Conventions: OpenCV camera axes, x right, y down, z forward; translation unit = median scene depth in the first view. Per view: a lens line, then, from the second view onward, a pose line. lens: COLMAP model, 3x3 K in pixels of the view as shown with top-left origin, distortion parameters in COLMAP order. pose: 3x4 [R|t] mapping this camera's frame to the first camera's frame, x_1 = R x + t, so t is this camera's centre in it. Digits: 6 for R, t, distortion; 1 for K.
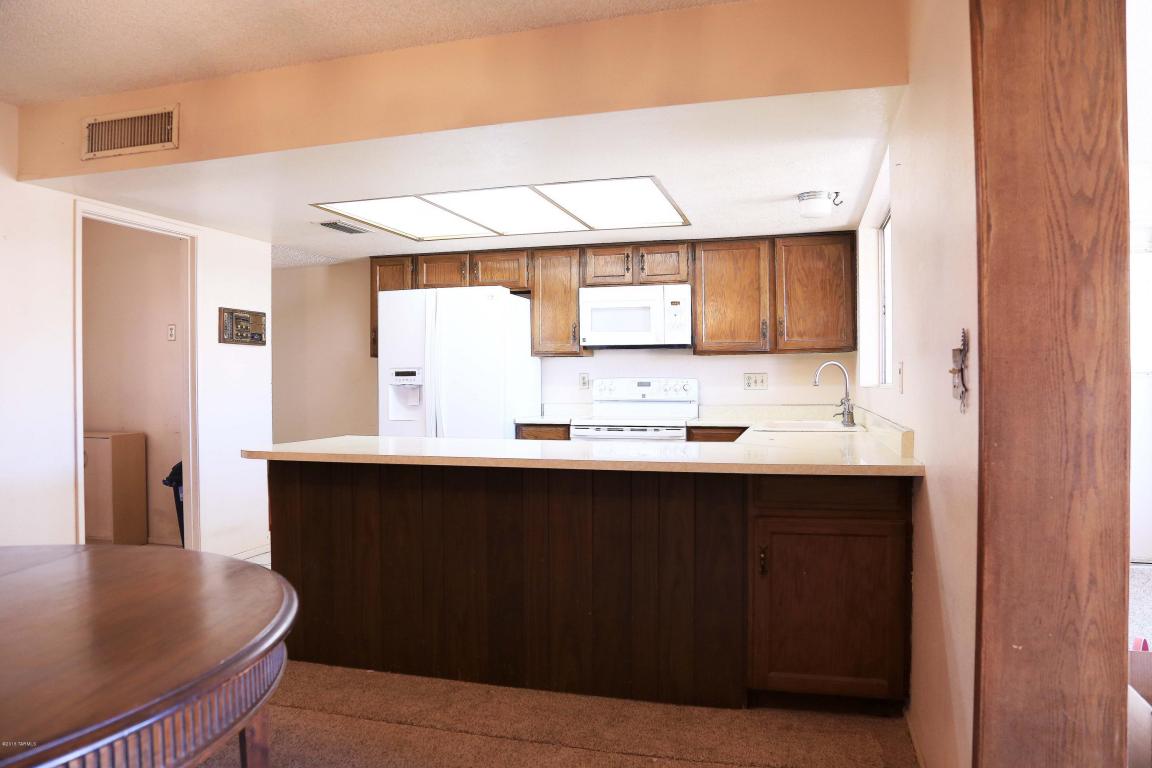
lens RADIAL K [[787.3, 0, 586.2], [0, 787.3, 383.5], [0, 0, 1]] dist [-0.125016, 0.066454]
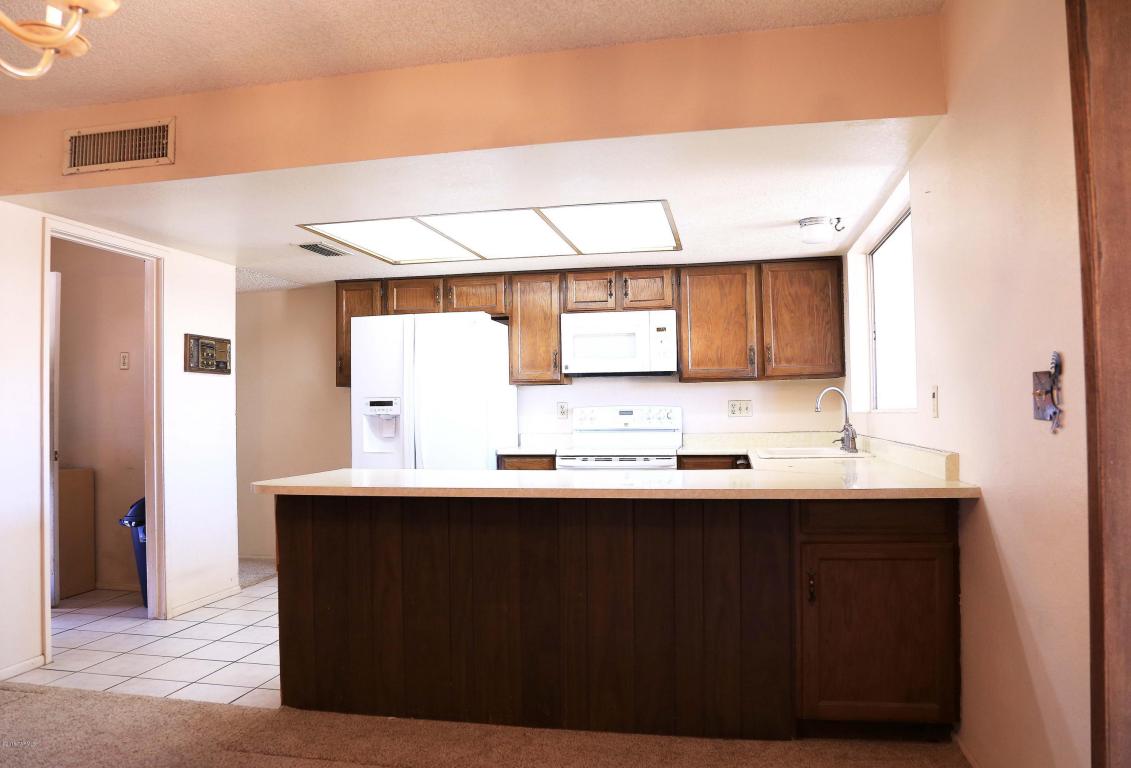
lens RADIAL K [[818.3, 0, 565.5], [0, 818.3, 384.0], [0, 0, 1]] dist [-0.121591, 0.062204]
pose [[0.997308, -0.006034, 0.073081, -0.108823], [0.008694, 0.999309, -0.036140, 0.001994], [-0.072812, 0.036678, 0.996671, -0.005033]]
